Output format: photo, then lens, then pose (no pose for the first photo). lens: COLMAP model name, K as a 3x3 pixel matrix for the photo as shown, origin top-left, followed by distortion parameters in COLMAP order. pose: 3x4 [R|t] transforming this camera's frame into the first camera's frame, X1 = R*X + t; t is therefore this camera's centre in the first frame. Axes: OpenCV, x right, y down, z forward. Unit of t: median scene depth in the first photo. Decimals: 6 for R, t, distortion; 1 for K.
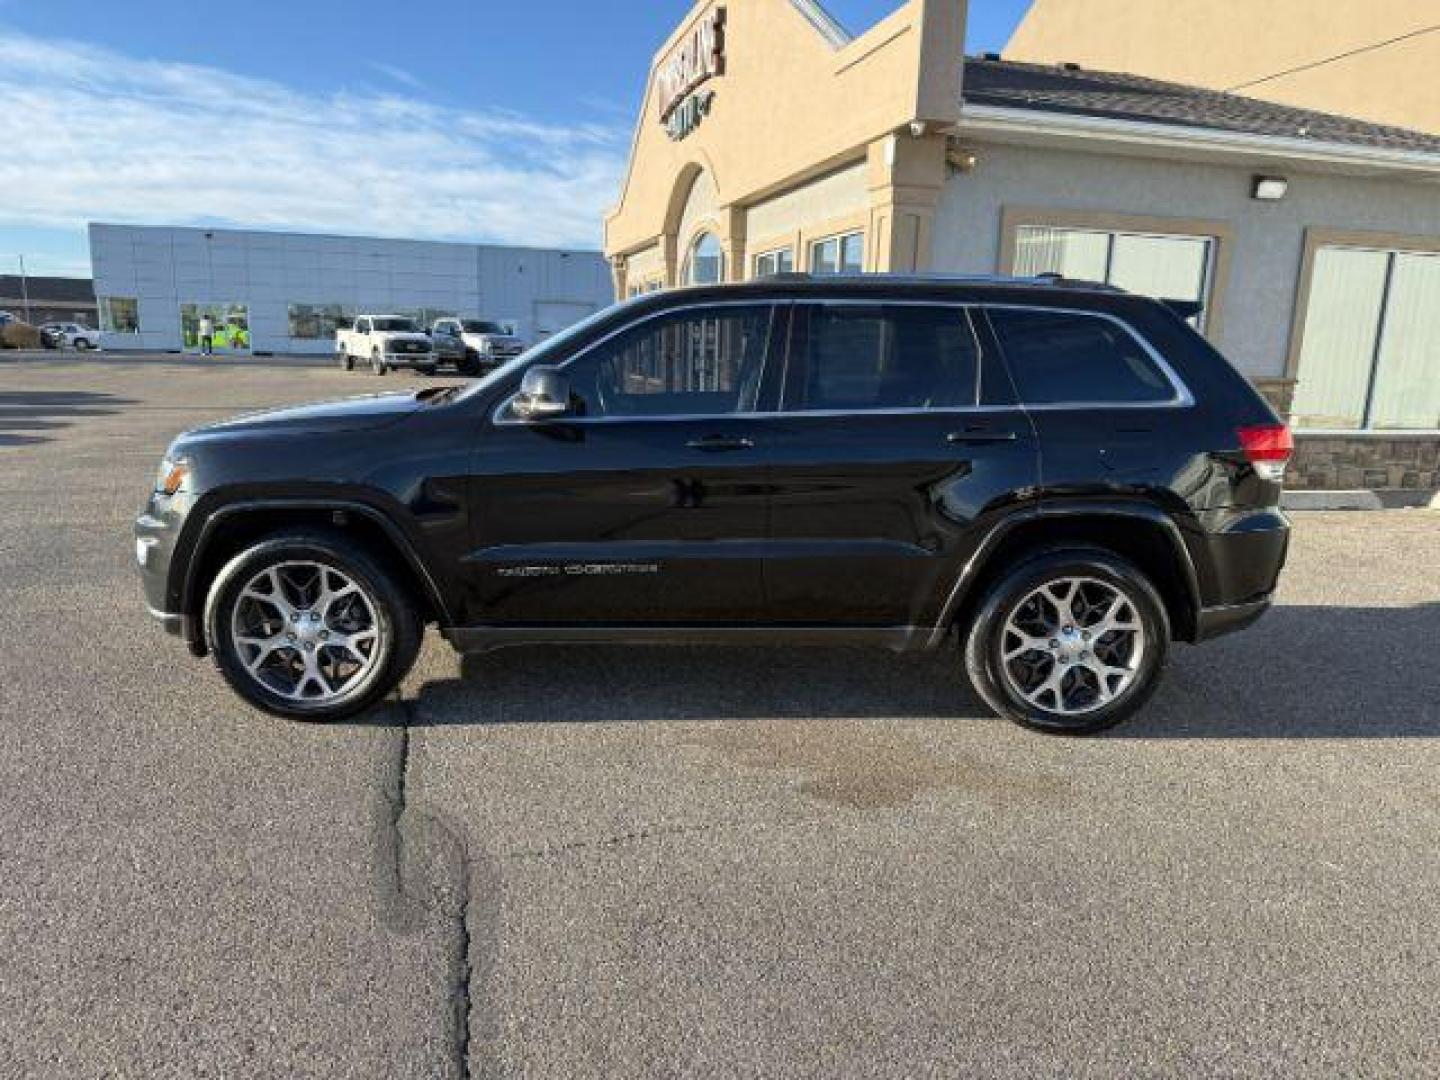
lens RADIAL K [[1016.4, 0, 721.9], [0, 1016.4, 553.3], [0, 0, 1]] dist [0.016554, -0.027313]
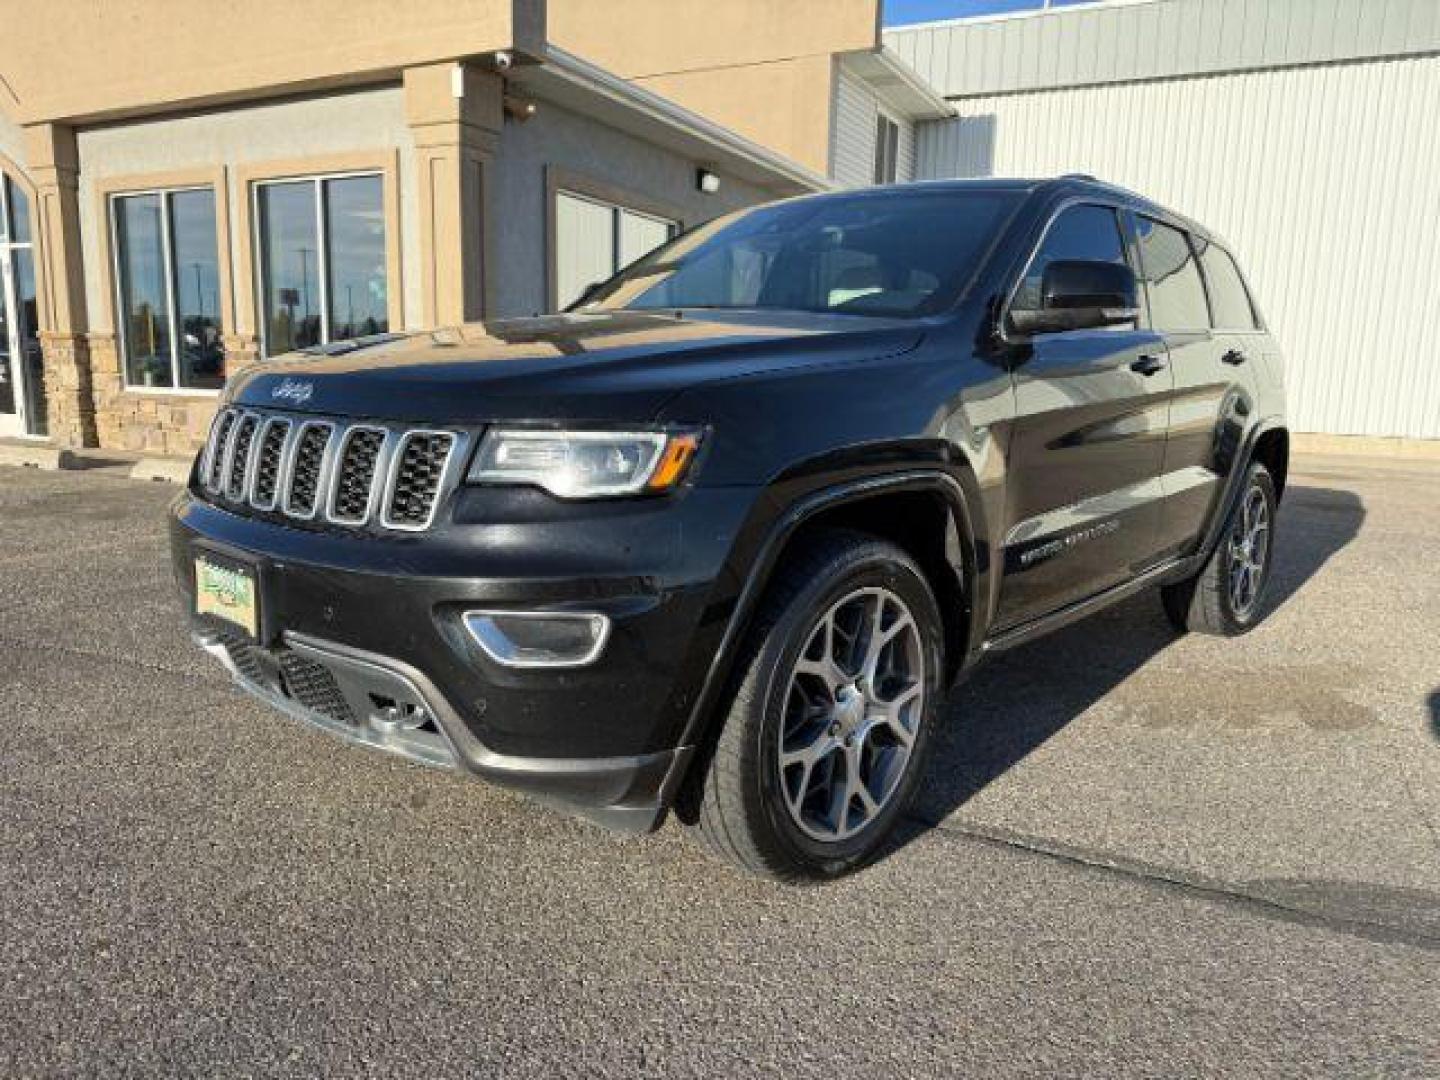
lens RADIAL K [[1016.4, 0, 721.9], [0, 1016.4, 553.3], [0, 0, 1]] dist [0.016554, -0.027313]
pose [[0.676340, -0.142338, 0.722706, -0.741946], [0.143472, 0.987817, 0.060284, -0.048350], [-0.722482, 0.062915, 0.688521, 0.571604]]
